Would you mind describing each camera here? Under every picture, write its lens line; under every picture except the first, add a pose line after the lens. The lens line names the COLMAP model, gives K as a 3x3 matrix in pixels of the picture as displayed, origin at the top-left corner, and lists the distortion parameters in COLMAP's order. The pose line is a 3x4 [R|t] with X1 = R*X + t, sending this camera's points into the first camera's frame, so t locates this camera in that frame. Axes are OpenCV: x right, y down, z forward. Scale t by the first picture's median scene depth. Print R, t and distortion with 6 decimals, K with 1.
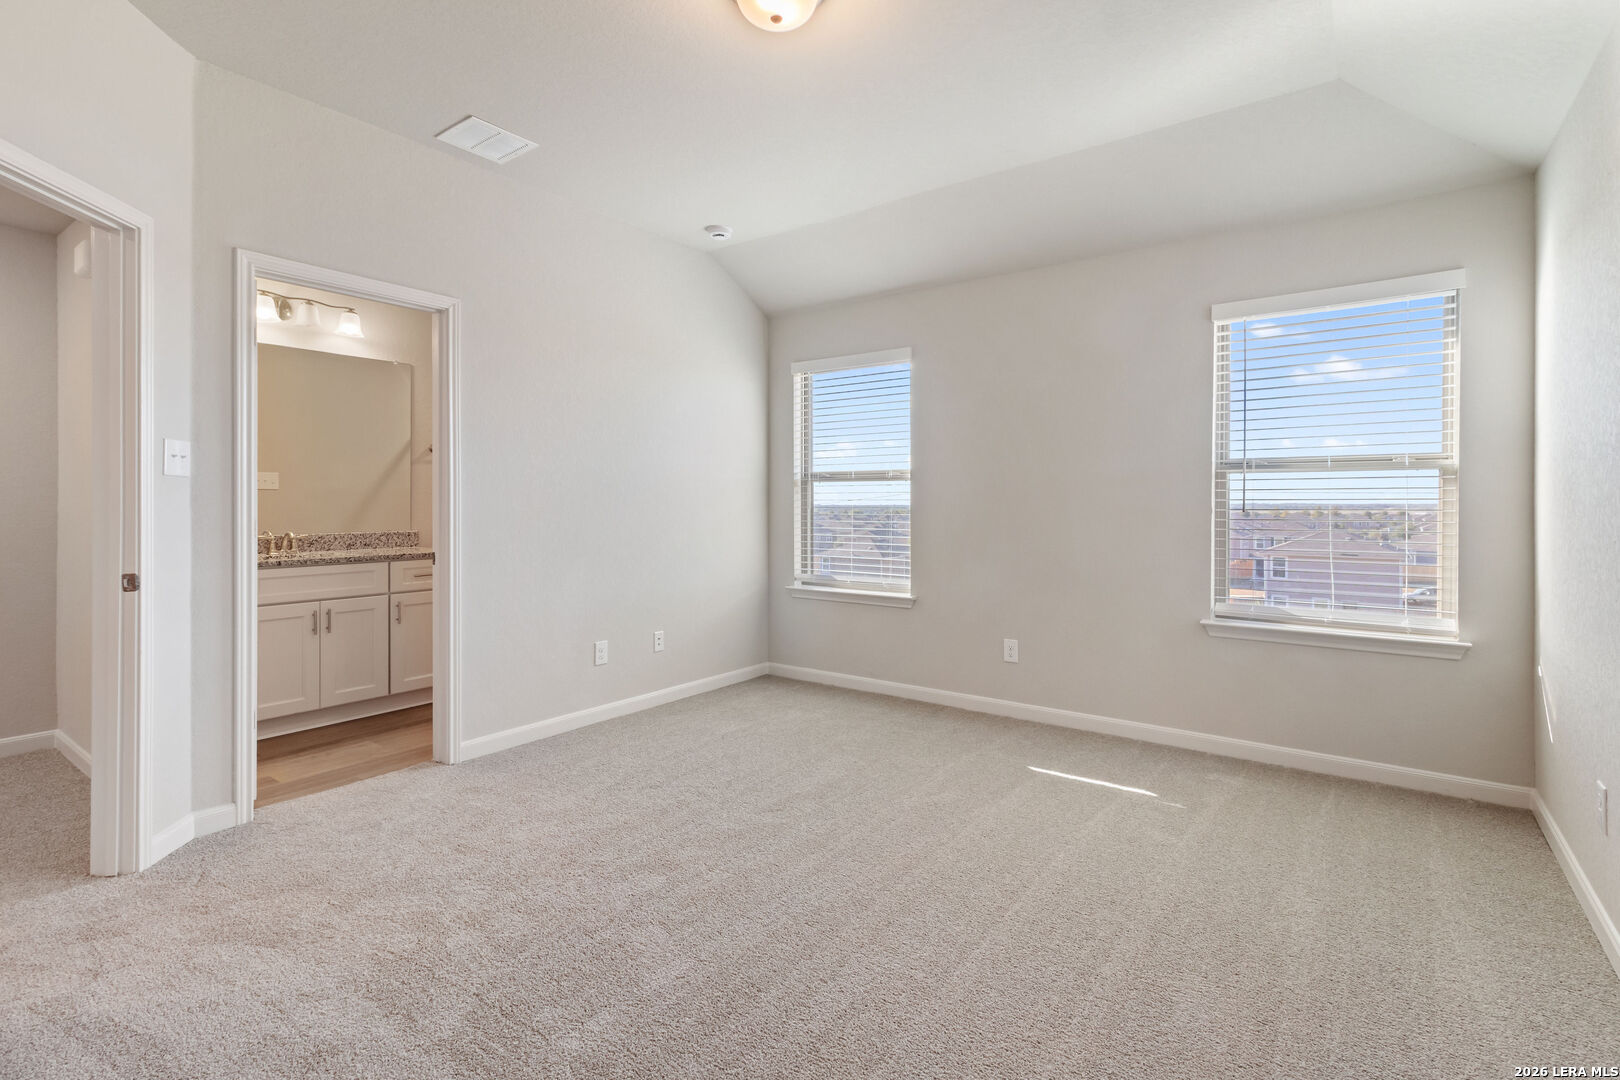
lens RADIAL K [[753.1, 0, 816.8], [0, 753.1, 513.1], [0, 0, 1]] dist [0.007721, -0.000241]
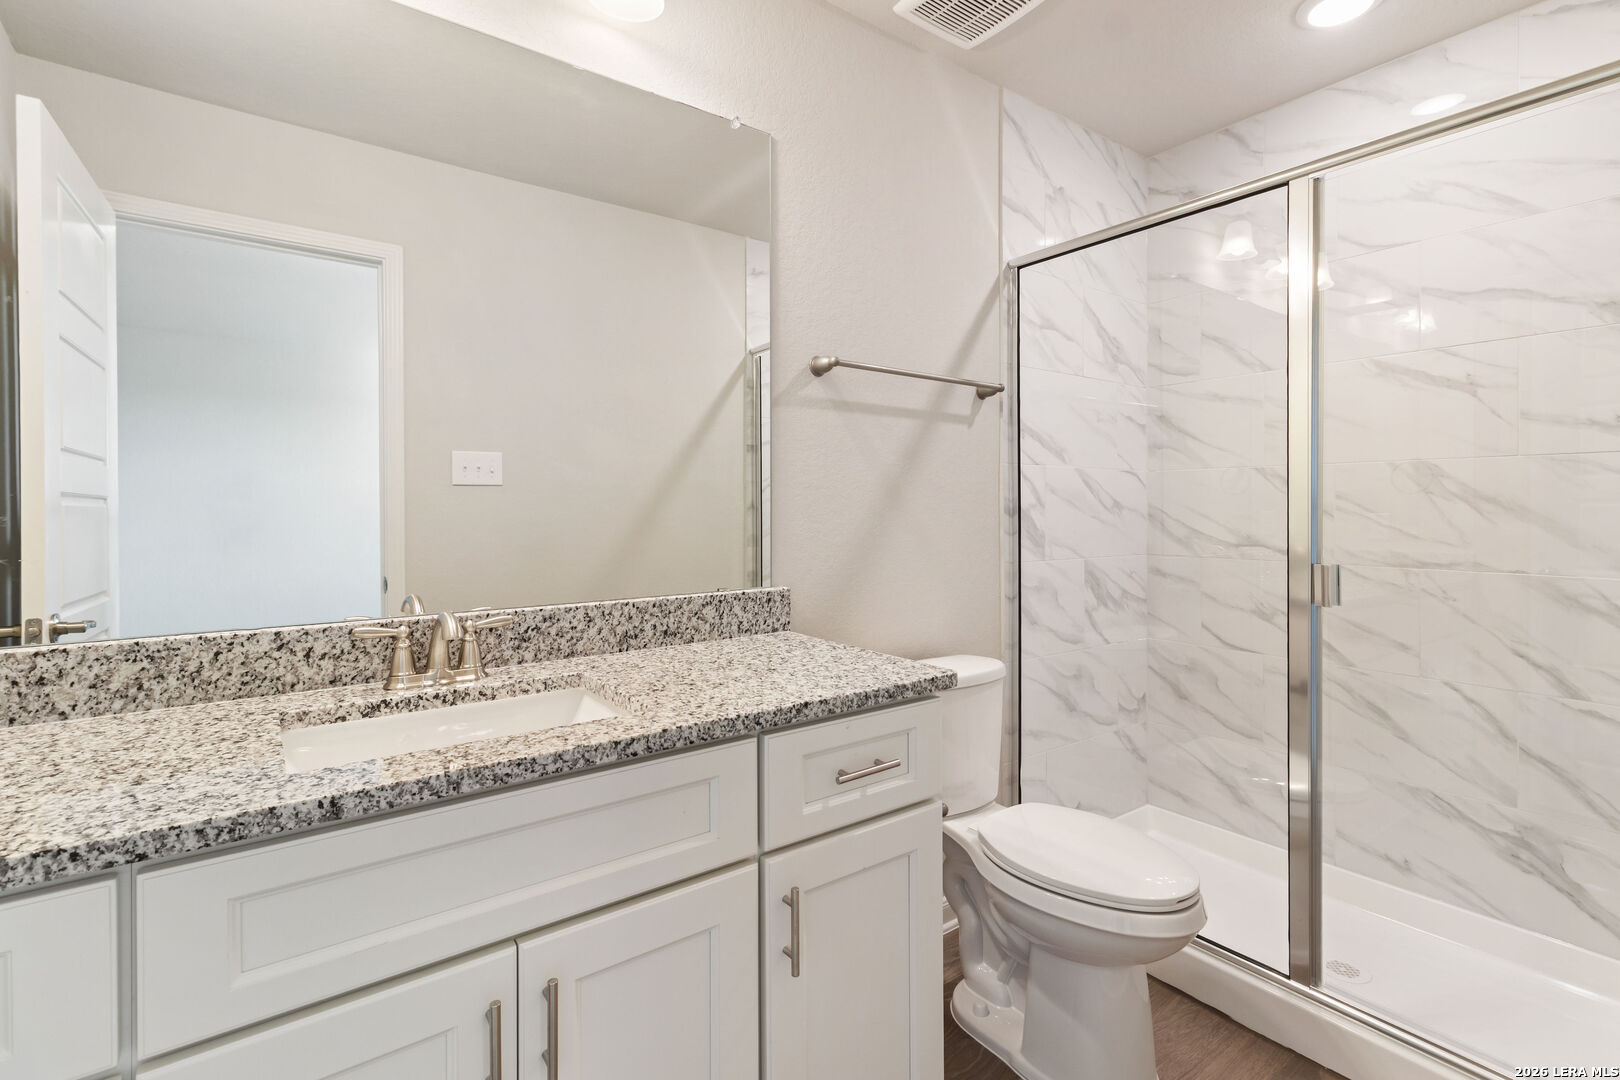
lens RADIAL K [[753.1, 0, 816.8], [0, 753.1, 513.1], [0, 0, 1]] dist [0.007721, -0.000241]
pose [[0.956197, -0.003941, -0.292697, -0.468414], [0.002177, 0.999977, -0.006351, -0.011418], [0.292716, 0.005436, 0.956184, 0.750984]]
